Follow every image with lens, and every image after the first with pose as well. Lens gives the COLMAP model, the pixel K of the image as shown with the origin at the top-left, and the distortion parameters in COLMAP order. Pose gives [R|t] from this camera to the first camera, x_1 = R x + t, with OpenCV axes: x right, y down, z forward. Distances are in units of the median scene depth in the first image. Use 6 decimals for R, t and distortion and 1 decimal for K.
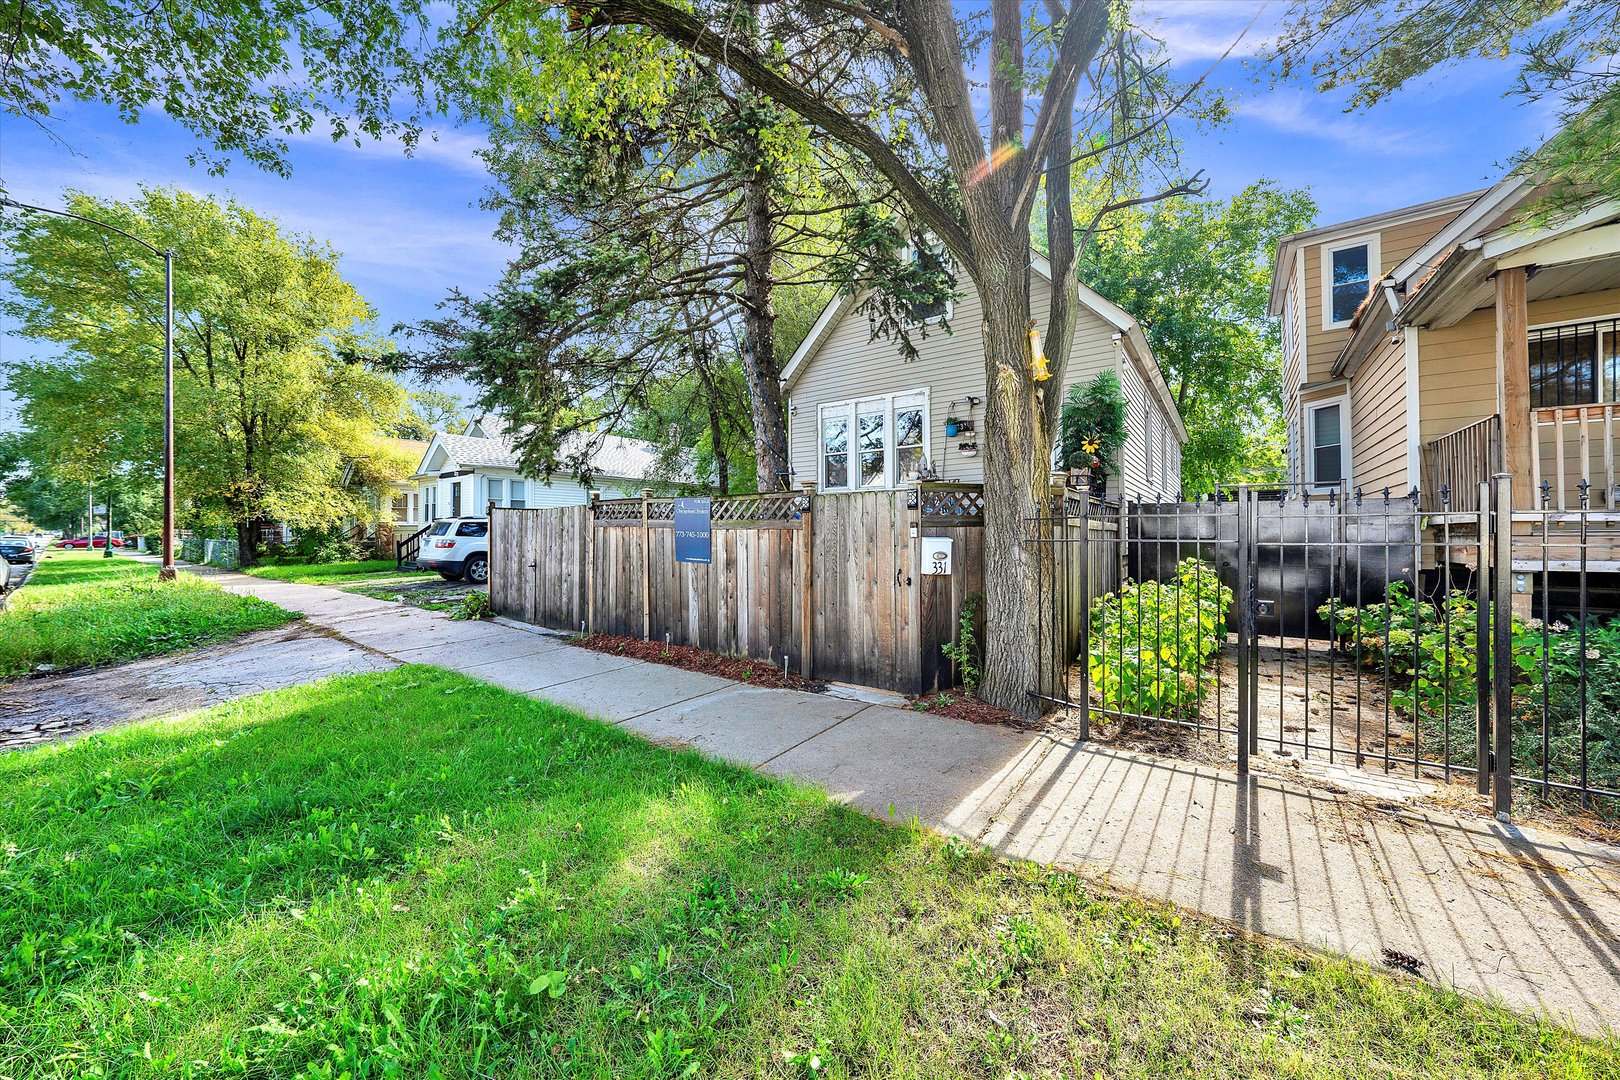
lens RADIAL K [[573.5, 0, 805.5], [0, 573.5, 532.0], [0, 0, 1]] dist [-0.020599, 0.000230]
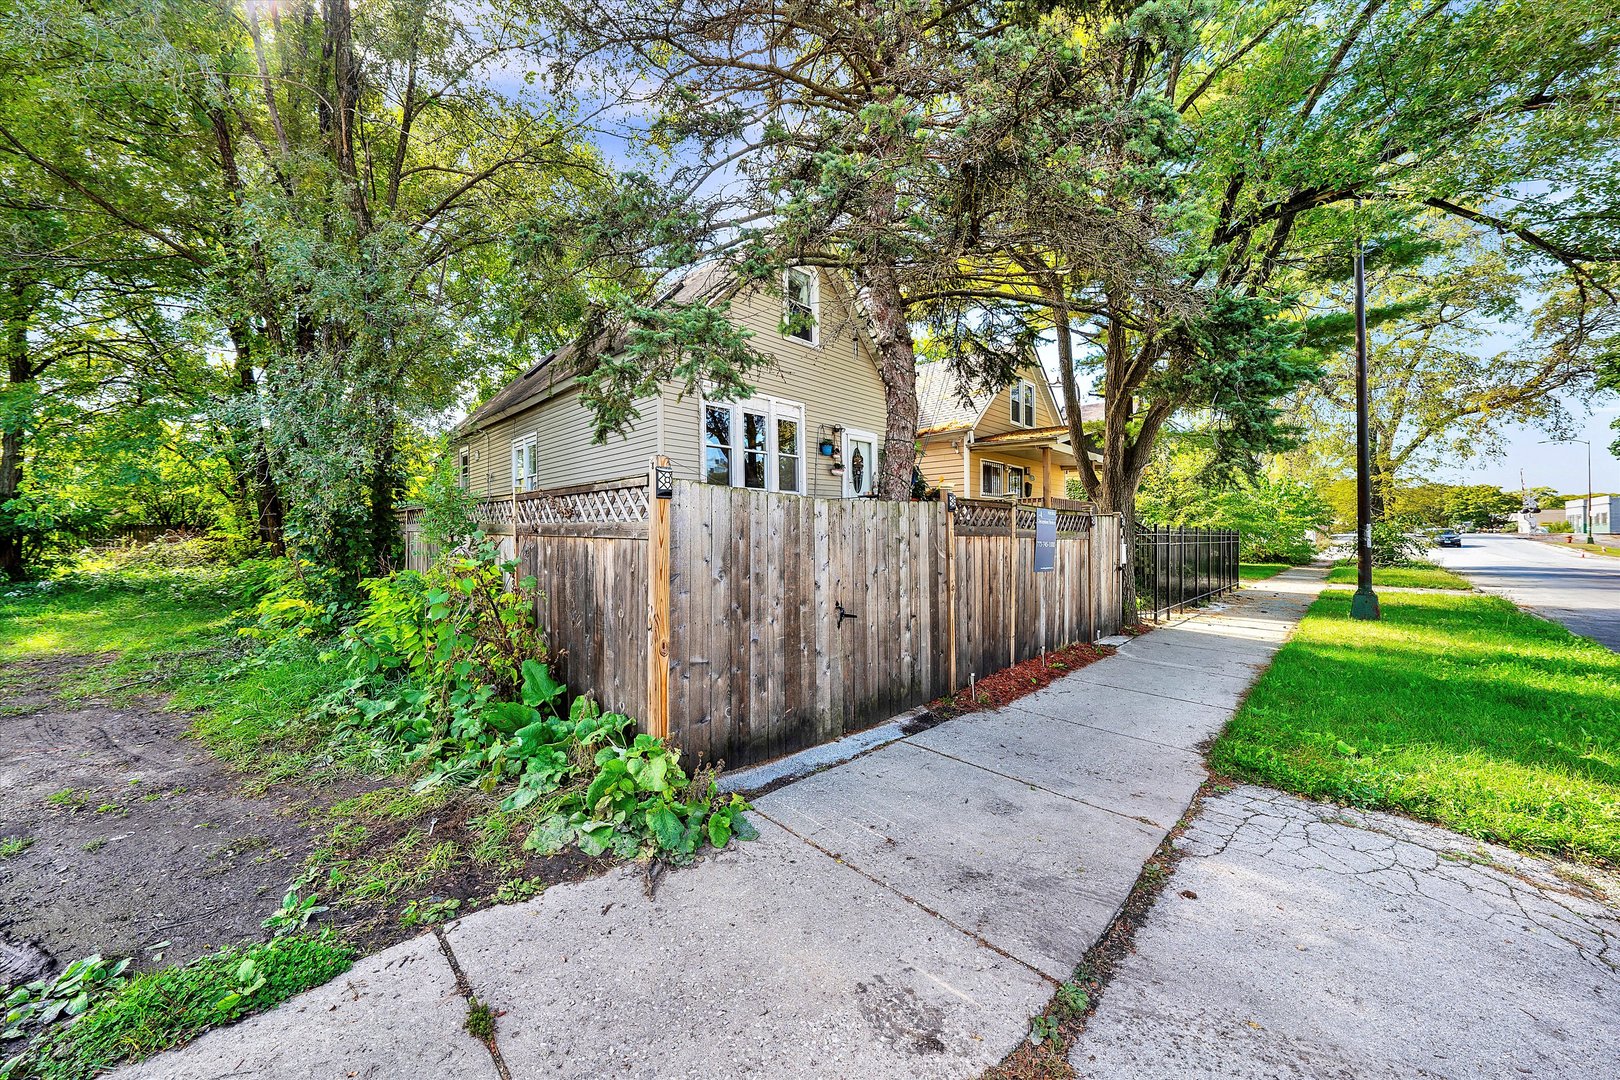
lens RADIAL K [[573.5, 0, 805.5], [0, 573.5, 532.0], [0, 0, 1]] dist [-0.020599, 0.000230]
pose [[0.138124, 0.005976, 0.990397, -1.262570], [-0.001204, 0.999982, -0.005866, -0.011061], [-0.990414, -0.000382, 0.138129, 1.268634]]
